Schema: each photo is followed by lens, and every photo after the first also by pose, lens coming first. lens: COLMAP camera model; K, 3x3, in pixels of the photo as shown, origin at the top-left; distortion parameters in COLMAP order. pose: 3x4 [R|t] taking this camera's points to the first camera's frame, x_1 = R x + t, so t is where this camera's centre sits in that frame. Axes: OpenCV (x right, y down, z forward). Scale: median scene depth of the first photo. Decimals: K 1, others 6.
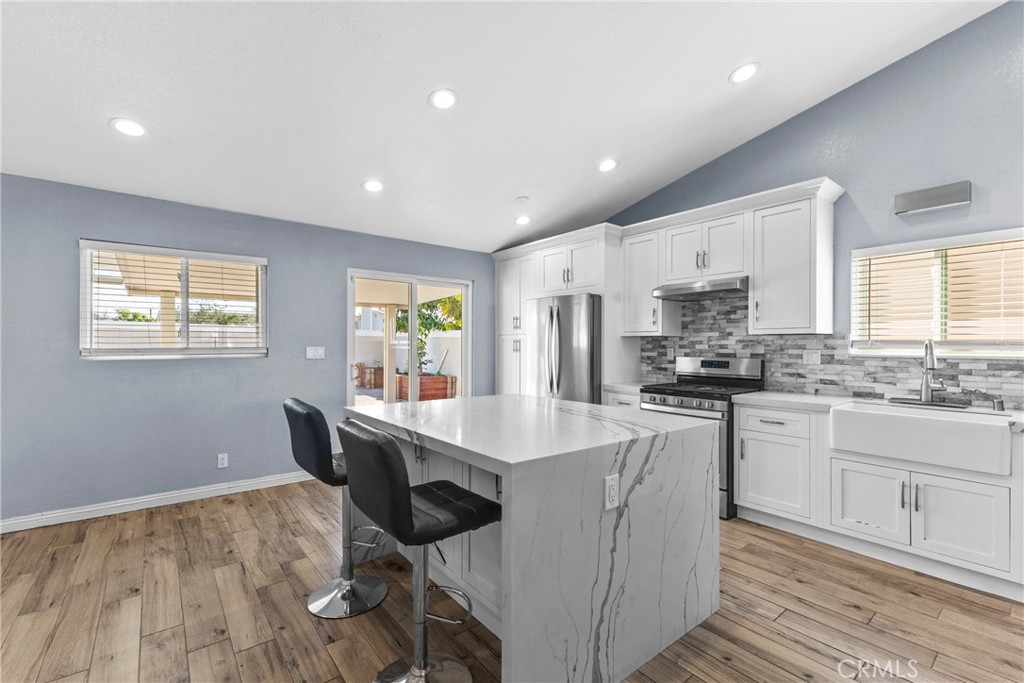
lens RADIAL K [[448.0, 0, 512.0], [0, 448.0, 341.5], [0, 0, 1]] dist [0.000214, 0.000053]
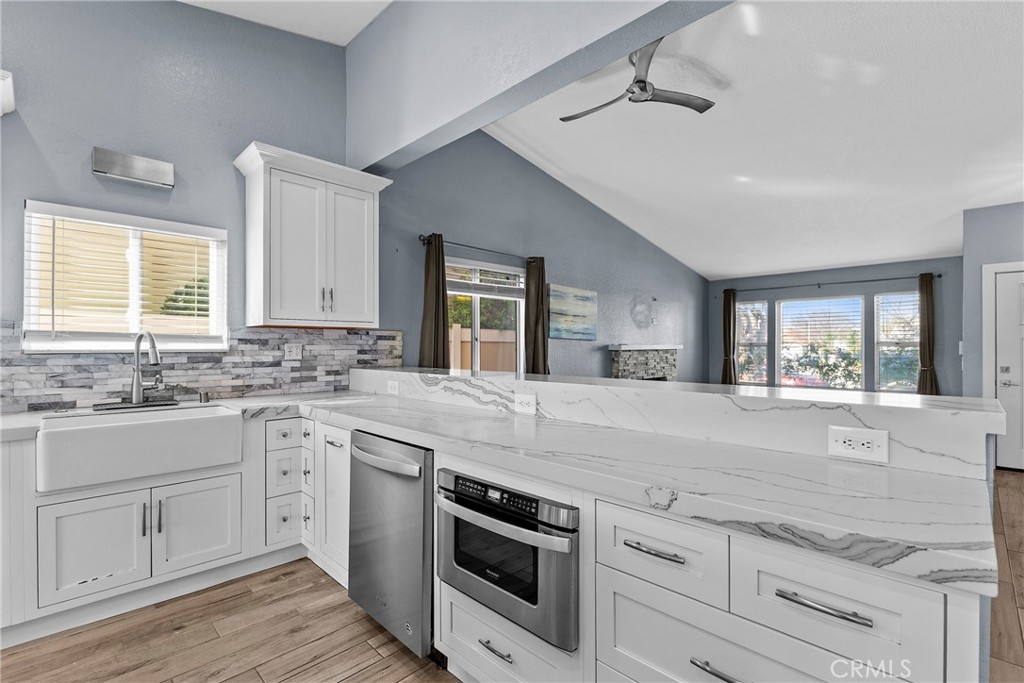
lens RADIAL K [[464.9, 0, 512.0], [0, 464.9, 341.5], [0, 0, 1]] dist [-0.014489, -0.000135]
pose [[-0.120503, 0.007852, 0.992682, -0.037122], [-0.006496, 0.999941, -0.008698, 0.019263], [-0.992692, -0.007496, -0.120445, 0.402349]]
